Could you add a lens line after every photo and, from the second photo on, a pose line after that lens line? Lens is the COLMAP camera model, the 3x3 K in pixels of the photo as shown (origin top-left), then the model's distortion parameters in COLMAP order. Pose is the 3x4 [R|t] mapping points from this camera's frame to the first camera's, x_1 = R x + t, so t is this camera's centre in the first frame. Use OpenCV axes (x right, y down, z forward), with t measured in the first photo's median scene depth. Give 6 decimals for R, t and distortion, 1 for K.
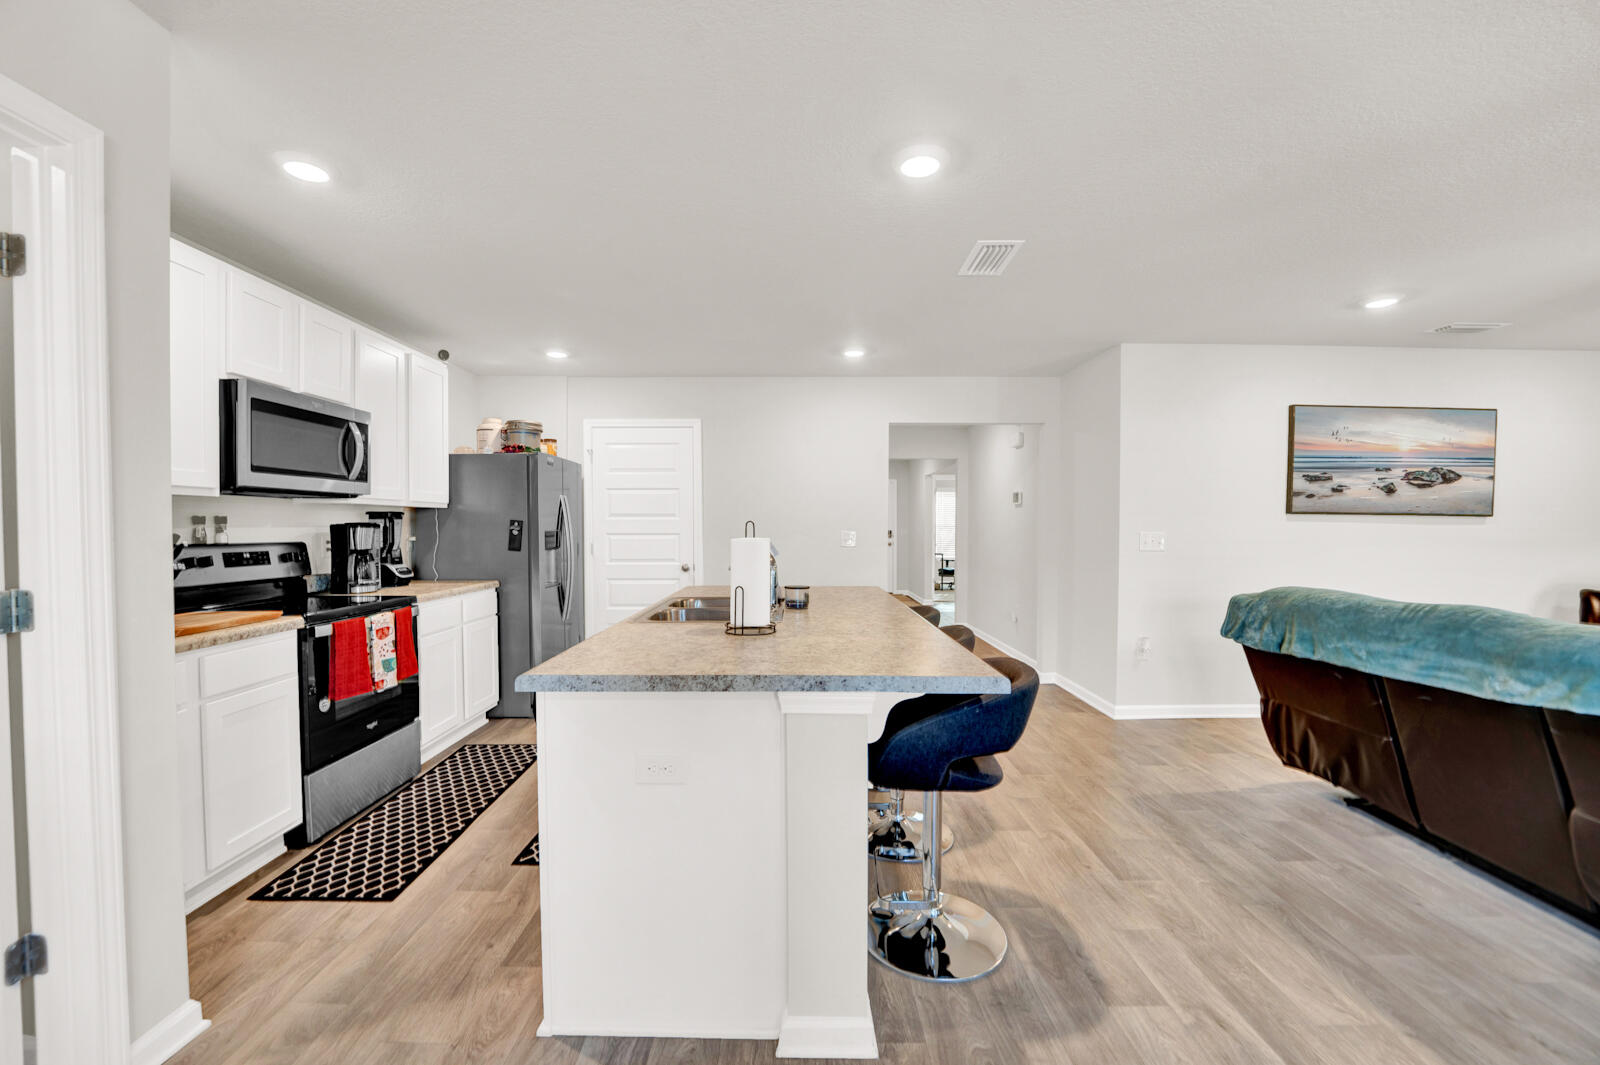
lens RADIAL K [[648.3, 0, 792.3], [0, 648.3, 538.5], [0, 0, 1]] dist [-0.032712, 0.005393]
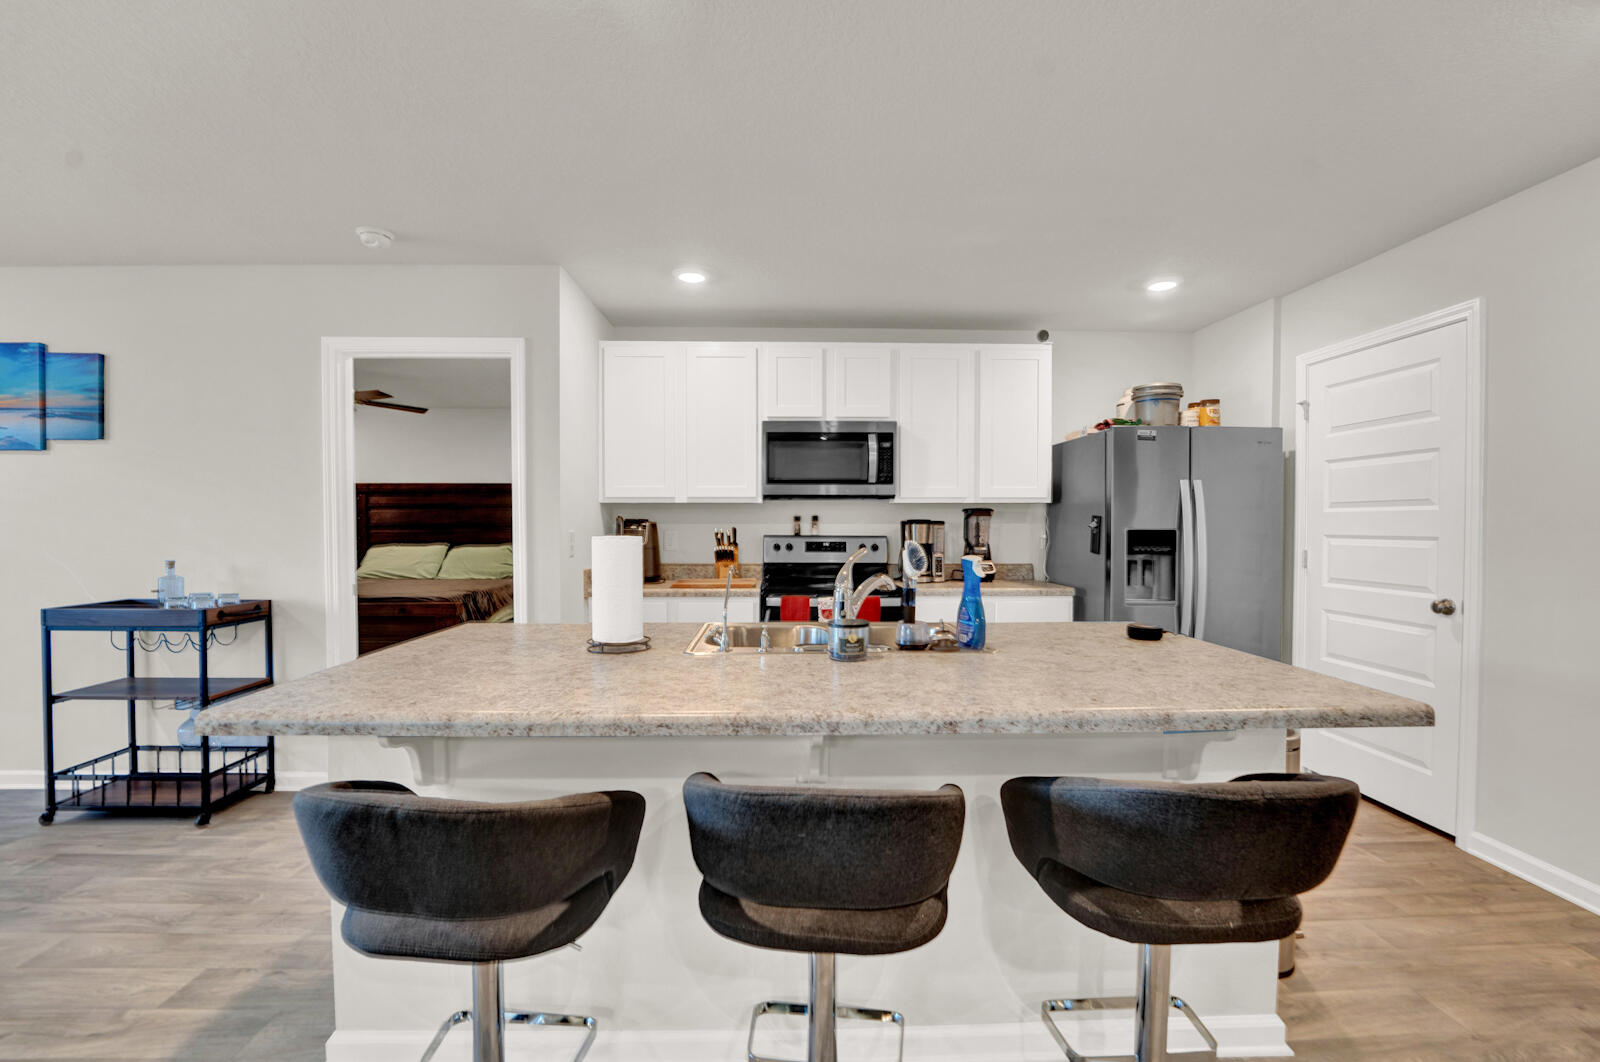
lens RADIAL K [[687.9, 0, 793.8], [0, 687.9, 532.9], [0, 0, 1]] dist [-0.037459, 0.006550]
pose [[0.031397, 0.012804, -0.999425, 0.540461], [-0.019804, 0.999730, 0.012186, -0.012555], [0.999311, 0.019410, 0.031642, 0.791208]]
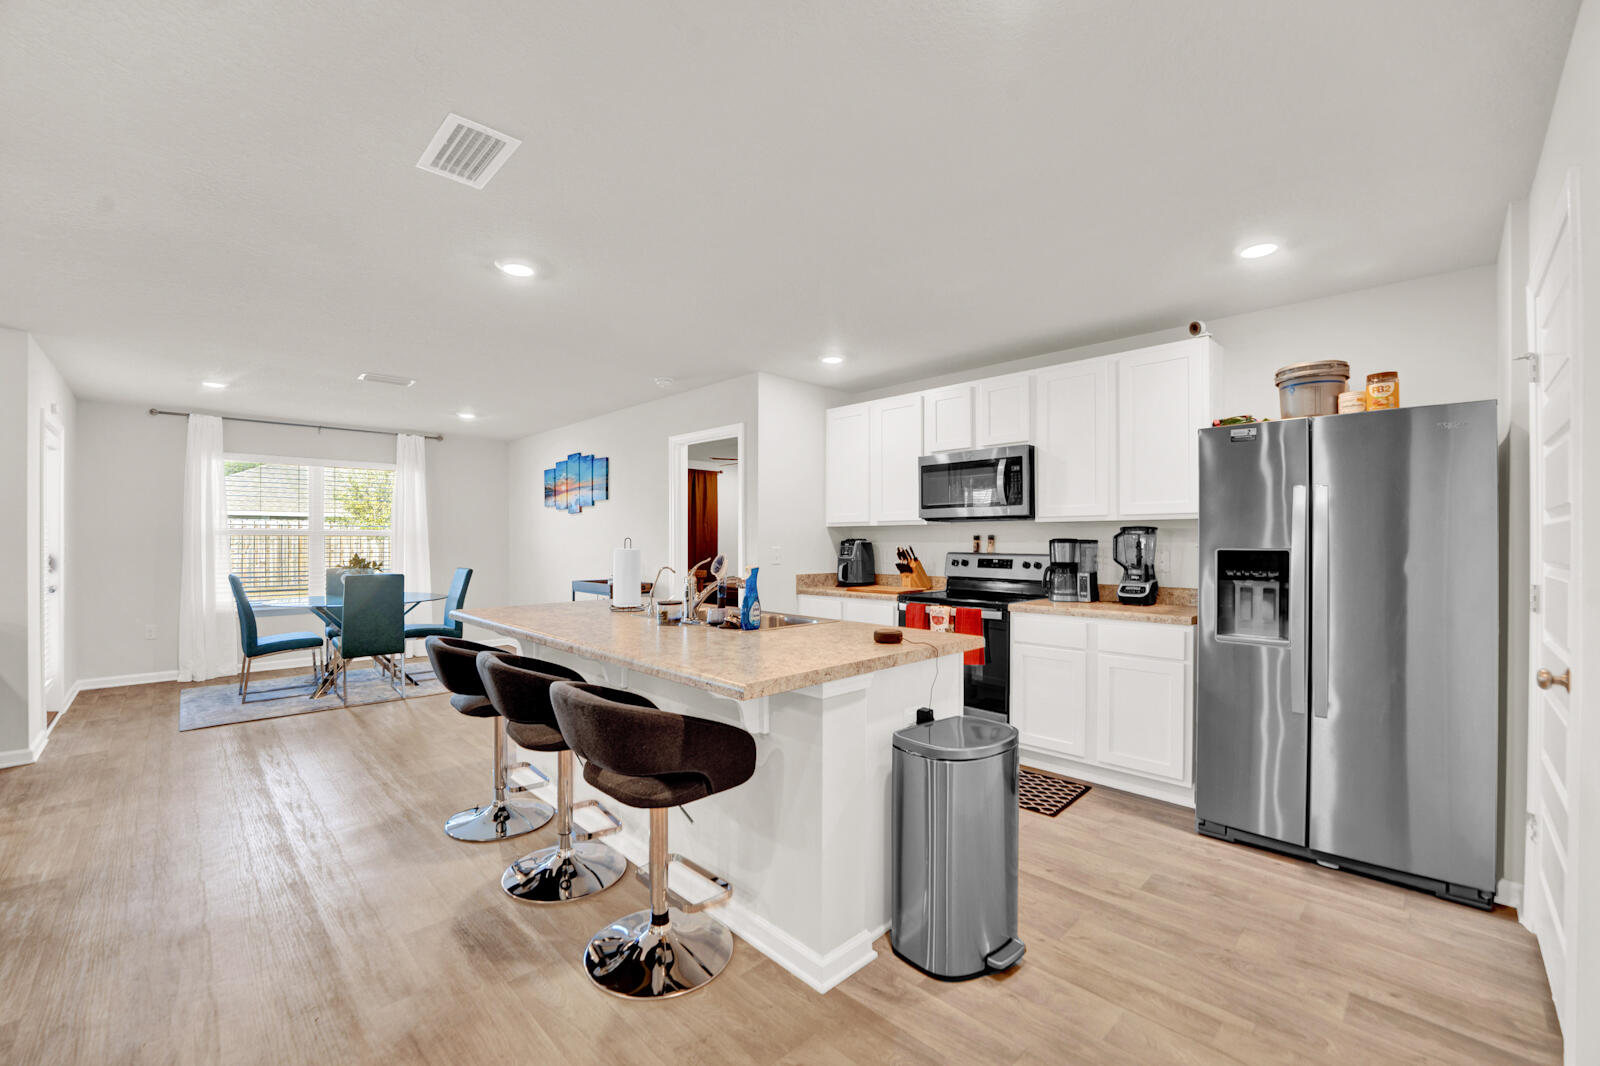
lens RADIAL K [[648.3, 0, 792.3], [0, 648.3, 539.0], [0, 0, 1]] dist [-0.032712, 0.005393]
pose [[-0.710589, -0.003174, -0.703600, 0.482512], [-0.014998, 0.999831, 0.010636, -0.030478], [0.703448, 0.018111, -0.710516, 1.555544]]
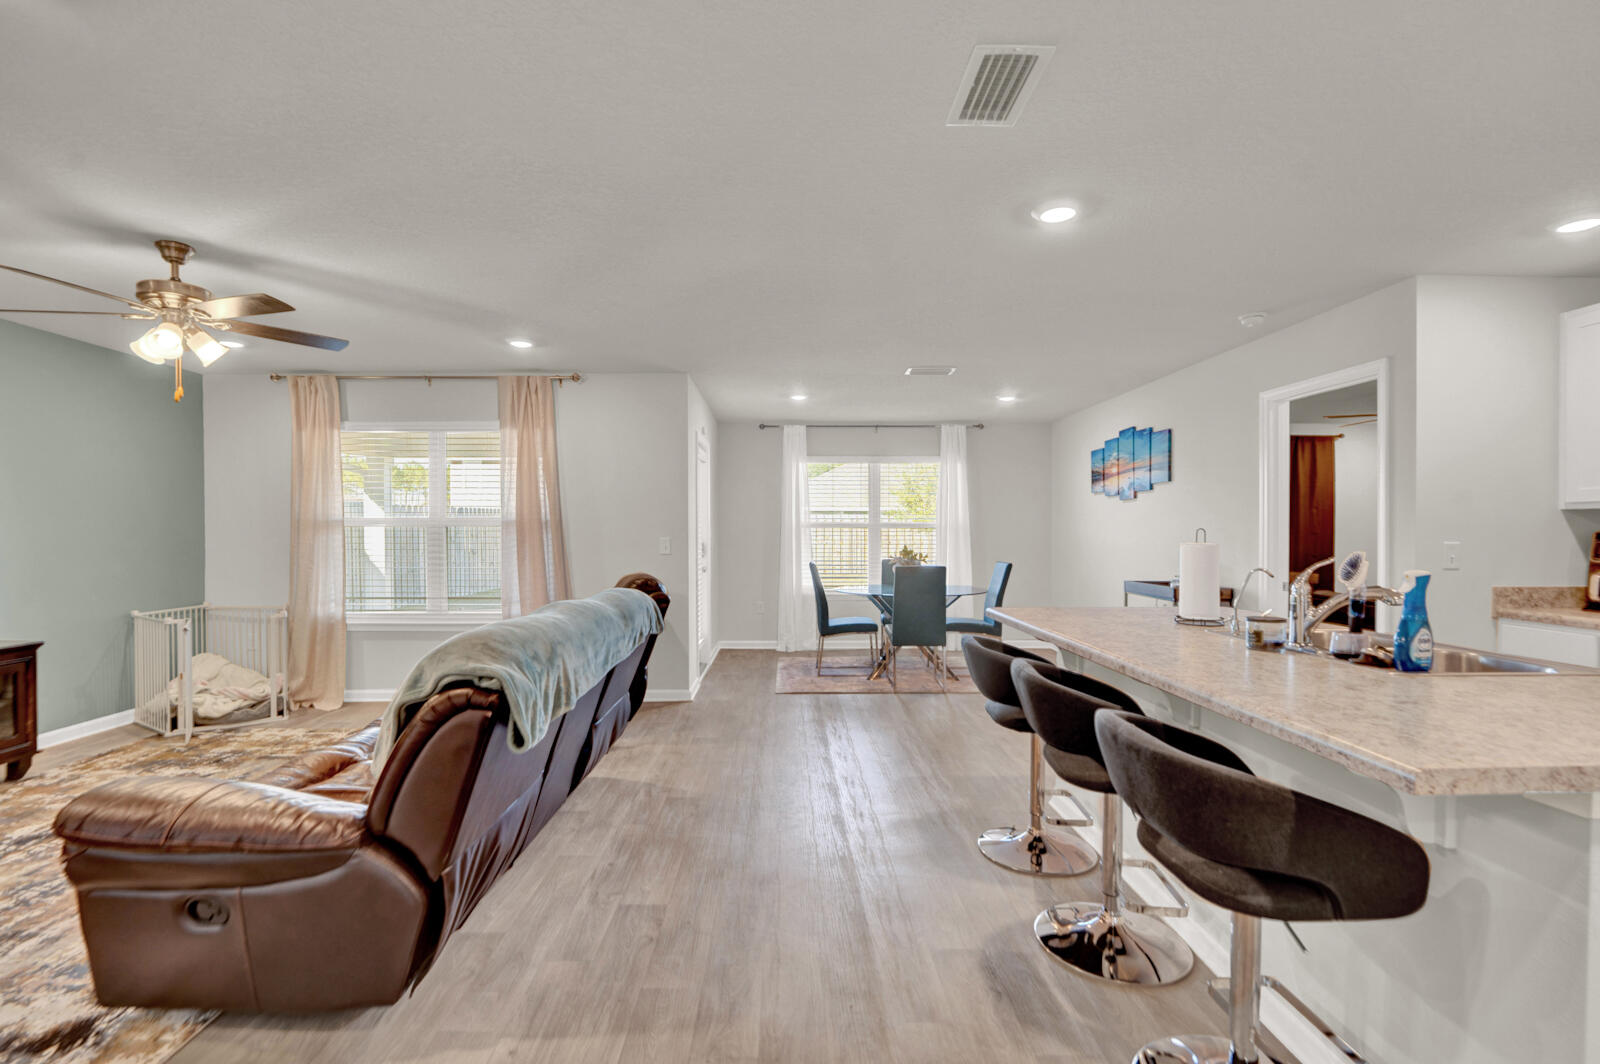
lens RADIAL K [[720.5, 0, 792.2], [0, 720.5, 538.0], [0, 0, 1]] dist [-0.022574, 0.000139]
pose [[-0.999828, -0.002138, -0.018433, 0.455902], [-0.002644, 0.999619, 0.027463, -0.028738], [0.018367, 0.027507, -0.999453, 1.498625]]
